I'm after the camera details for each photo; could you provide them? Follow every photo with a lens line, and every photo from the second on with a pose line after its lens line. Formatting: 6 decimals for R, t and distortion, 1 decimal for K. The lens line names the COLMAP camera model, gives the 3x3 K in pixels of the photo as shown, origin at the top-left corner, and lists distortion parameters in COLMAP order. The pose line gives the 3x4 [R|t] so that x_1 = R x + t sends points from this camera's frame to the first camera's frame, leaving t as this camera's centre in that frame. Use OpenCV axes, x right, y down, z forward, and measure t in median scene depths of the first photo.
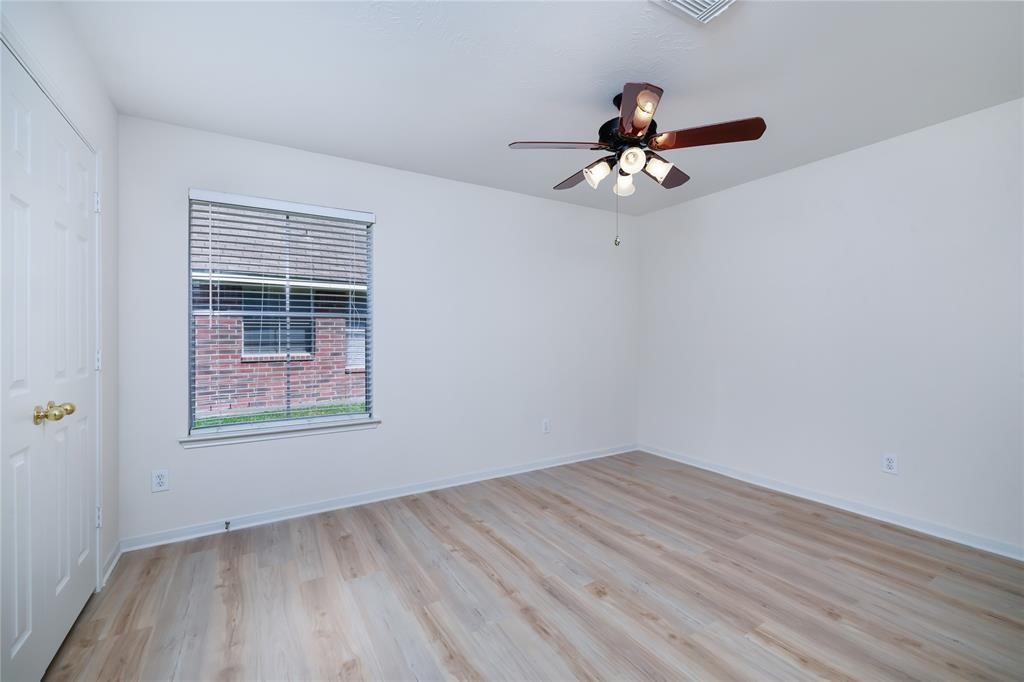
lens RADIAL K [[446.8, 0, 510.5], [0, 446.8, 332.8], [0, 0, 1]] dist [0.000916, -0.000118]
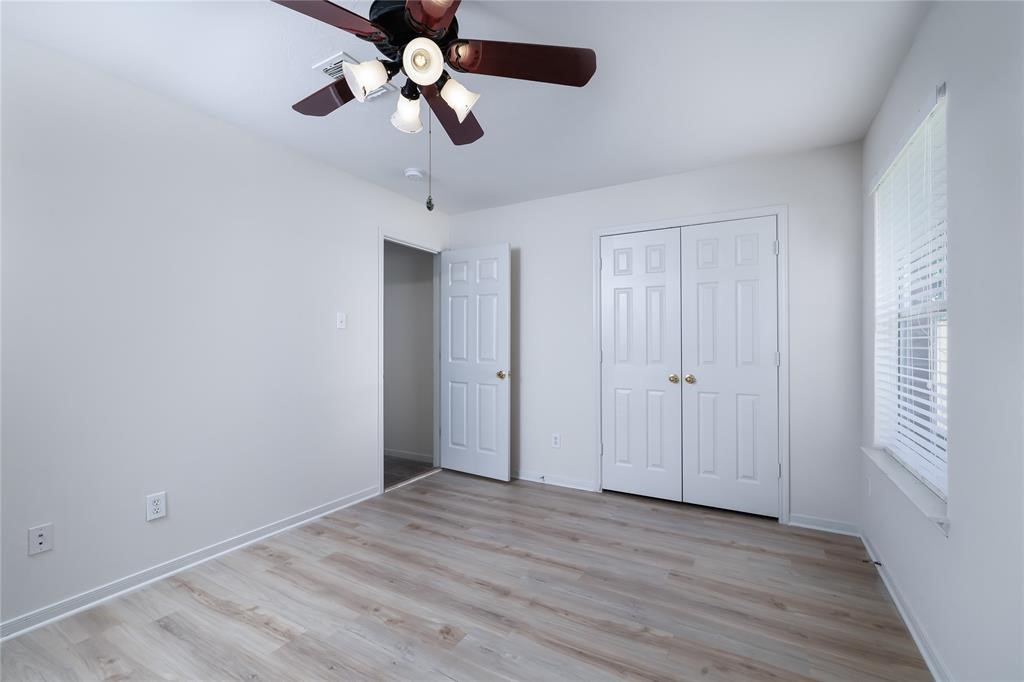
lens RADIAL K [[495.3, 0, 511.0], [0, 495.3, 348.6], [0, 0, 1]] dist [0.001245, -0.000252]
pose [[-0.891126, 0.007903, -0.453687, 0.538291], [0.009177, 0.999958, -0.000605, 0.015443], [0.453663, -0.004703, -0.891161, 1.966901]]
